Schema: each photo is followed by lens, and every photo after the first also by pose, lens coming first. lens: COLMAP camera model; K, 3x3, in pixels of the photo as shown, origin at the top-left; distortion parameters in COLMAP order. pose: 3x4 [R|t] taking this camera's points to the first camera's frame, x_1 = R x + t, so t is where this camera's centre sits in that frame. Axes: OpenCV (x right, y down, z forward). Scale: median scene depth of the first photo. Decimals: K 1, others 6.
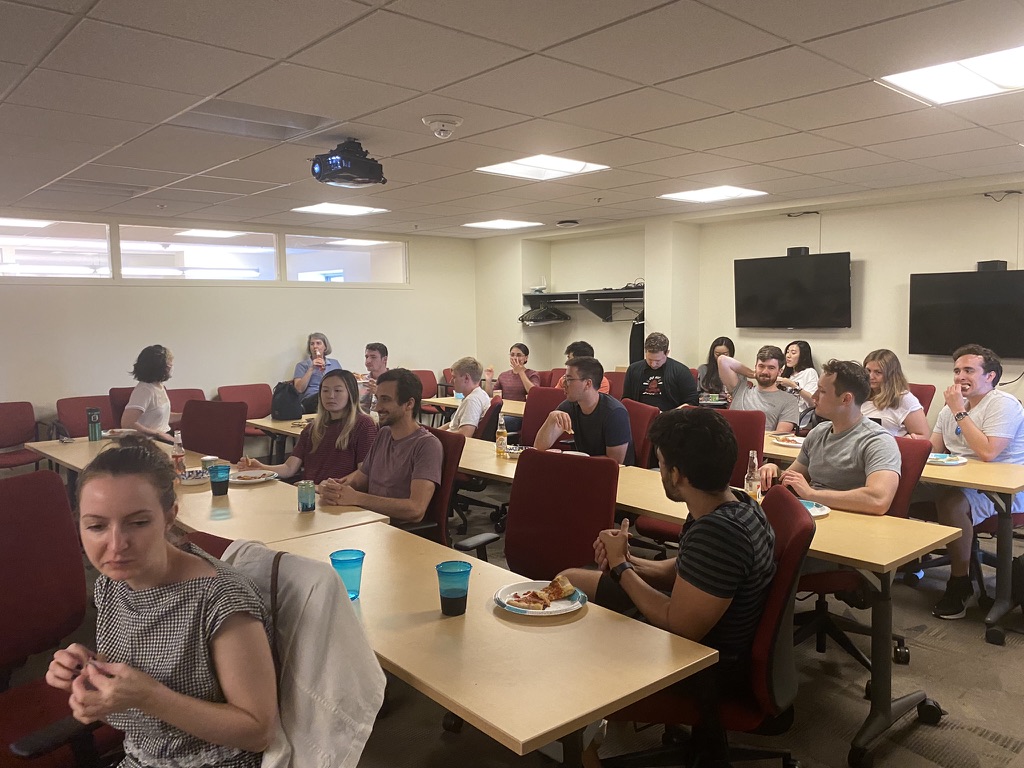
lens RADIAL K [[780.7, 0, 512.2], [0, 780.7, 385.0], [0, 0, 1]] dist [0.044088, -0.047256]
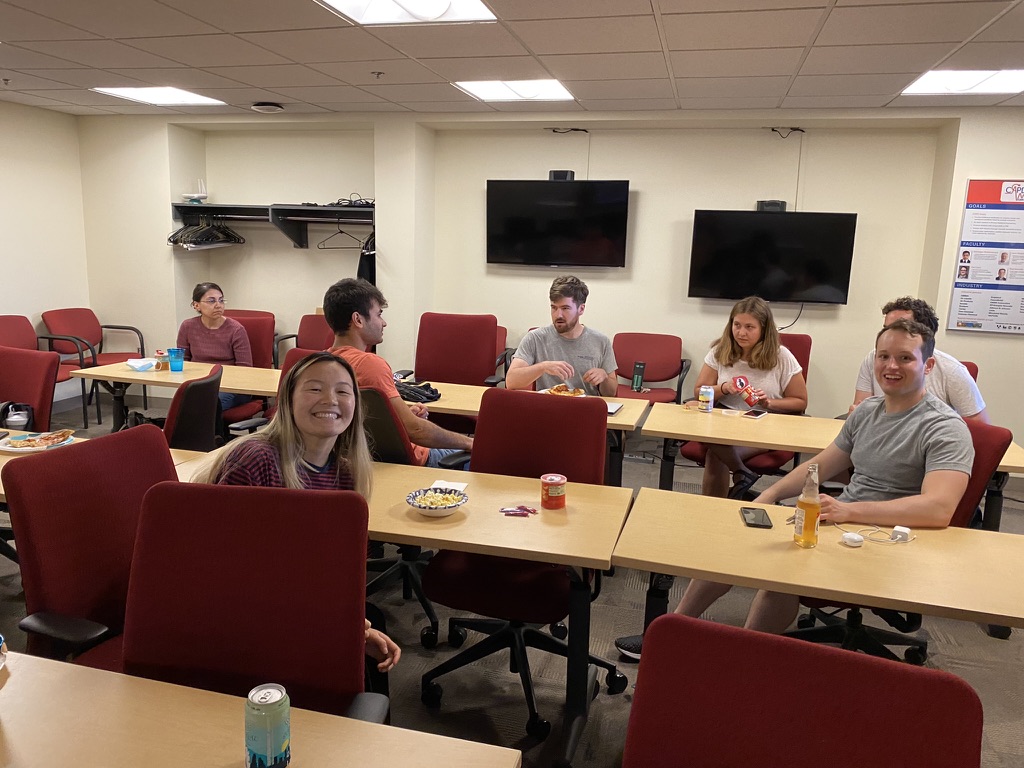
lens RADIAL K [[780.7, 0, 511.4], [0, 780.7, 373.3], [0, 0, 1]] dist [0.044088, -0.047256]
pose [[0.838174, -0.058603, 0.542245, -0.152914], [0.011271, 0.995859, 0.090205, -0.031252], [-0.545286, -0.069496, 0.835364, 0.291849]]
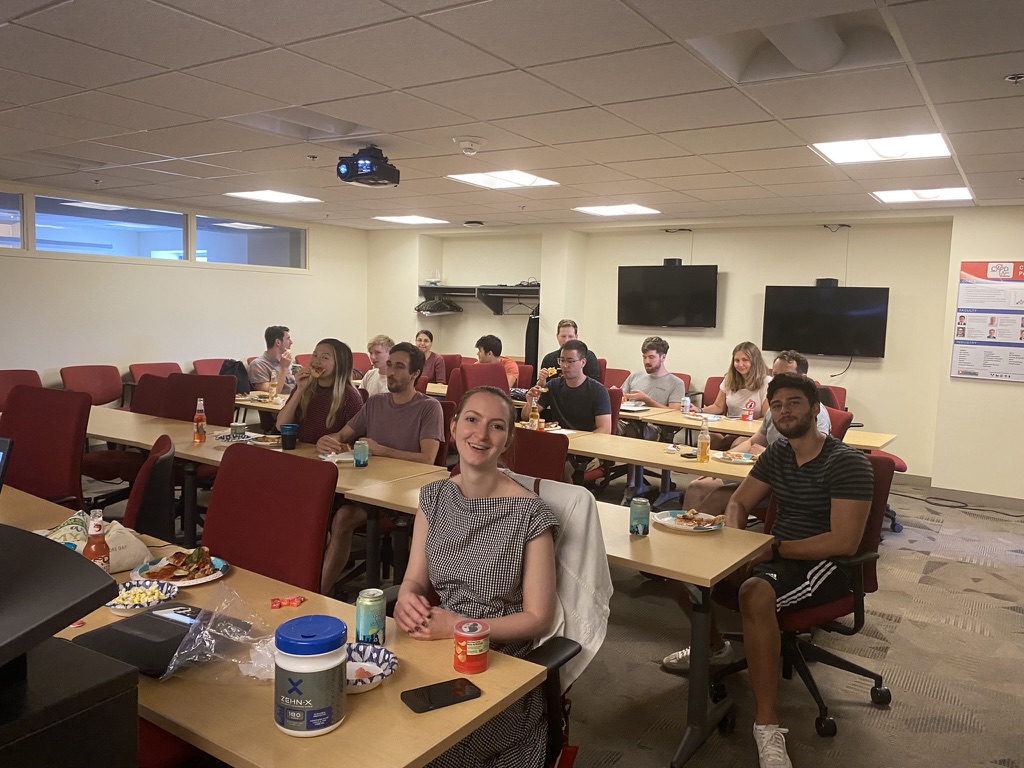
lens RADIAL K [[780.7, 0, 505.7], [0, 780.7, 386.3], [0, 0, 1]] dist [0.044088, -0.047256]
pose [[0.972591, 0.019662, 0.231692, -0.144067], [-0.022063, 0.999726, 0.007776, 0.012592], [-0.231475, -0.012675, 0.972758, -0.084792]]
